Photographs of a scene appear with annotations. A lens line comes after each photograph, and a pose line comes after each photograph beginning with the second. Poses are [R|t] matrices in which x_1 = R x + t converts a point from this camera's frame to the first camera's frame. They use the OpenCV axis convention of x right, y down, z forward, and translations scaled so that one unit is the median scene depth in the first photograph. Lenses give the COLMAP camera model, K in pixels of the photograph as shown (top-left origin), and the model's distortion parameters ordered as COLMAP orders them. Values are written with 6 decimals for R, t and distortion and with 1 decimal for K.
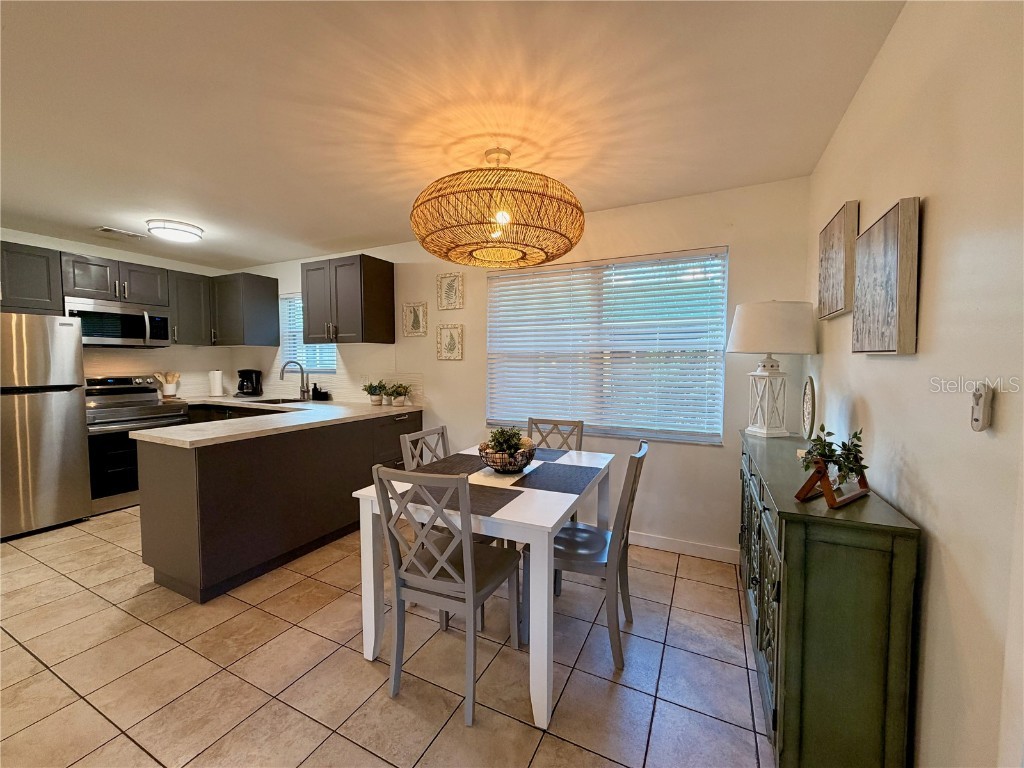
lens RADIAL K [[408.5, 0, 509.4], [0, 408.5, 383.6], [0, 0, 1]] dist [-0.000289, 0.000185]
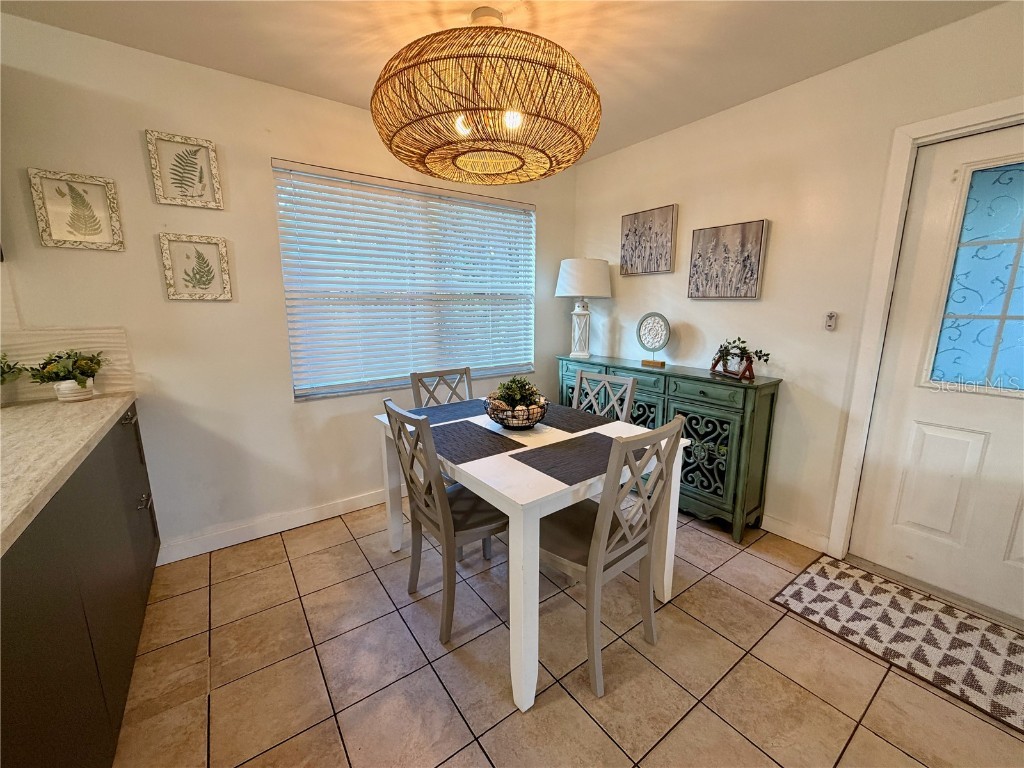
lens RADIAL K [[408.5, 0, 509.4], [0, 408.5, 383.8], [0, 0, 1]] dist [-0.000289, 0.000185]
pose [[0.470229, -0.168269, 0.866354, -0.449285], [0.050140, 0.985163, 0.164131, -0.015785], [-0.881119, -0.033740, 0.471690, 0.346651]]
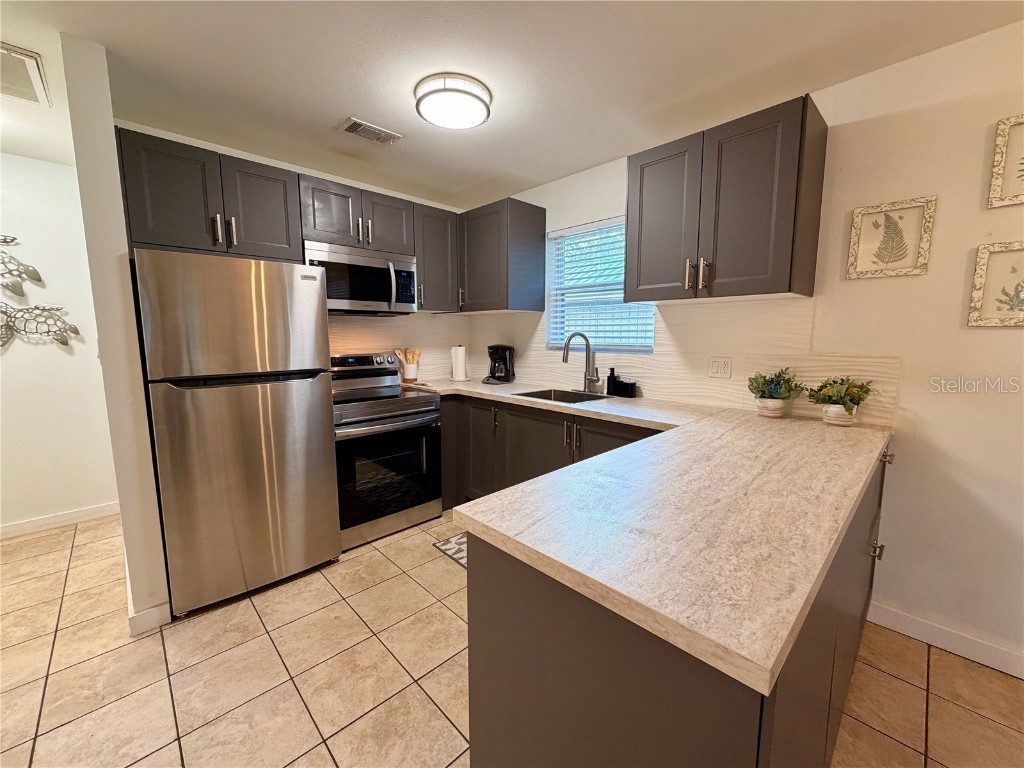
lens RADIAL K [[408.5, 0, 509.6], [0, 408.5, 383.6], [0, 0, 1]] dist [-0.000289, 0.000185]
pose [[0.941855, 0.037245, -0.333950, -0.487283], [-0.015084, 0.997522, 0.068712, -0.021012], [0.335682, -0.059680, 0.940083, 0.422131]]
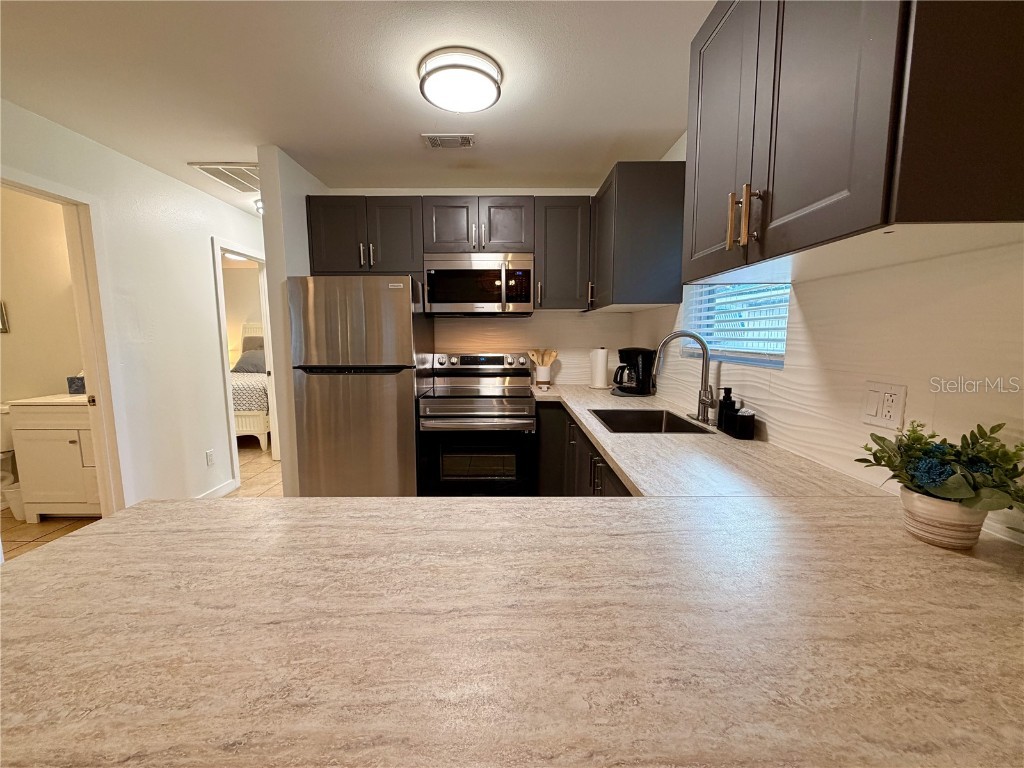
lens RADIAL K [[408.5, 0, 509.4], [0, 408.5, 382.9], [0, 0, 1]] dist [-0.000289, 0.000185]
pose [[0.447239, 0.100277, -0.888776, -0.257293], [-0.045325, 0.994959, 0.089450, -0.037217], [0.893266, 0.000278, 0.449529, 0.744195]]
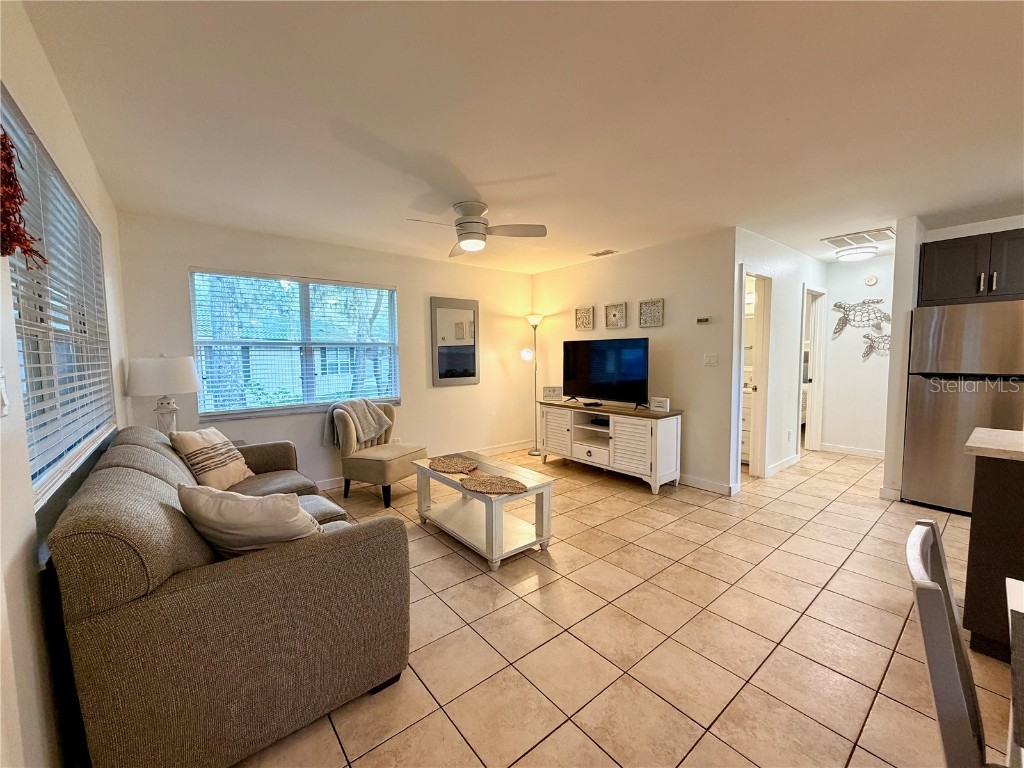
lens RADIAL K [[408.5, 0, 509.6], [0, 408.5, 383.1], [0, 0, 1]] dist [-0.000289, 0.000185]
pose [[-0.419643, 0.067956, -0.905142, 0.198043], [-0.039482, 0.994883, 0.092998, -0.014409], [0.906830, 0.074763, -0.414812, 0.284203]]
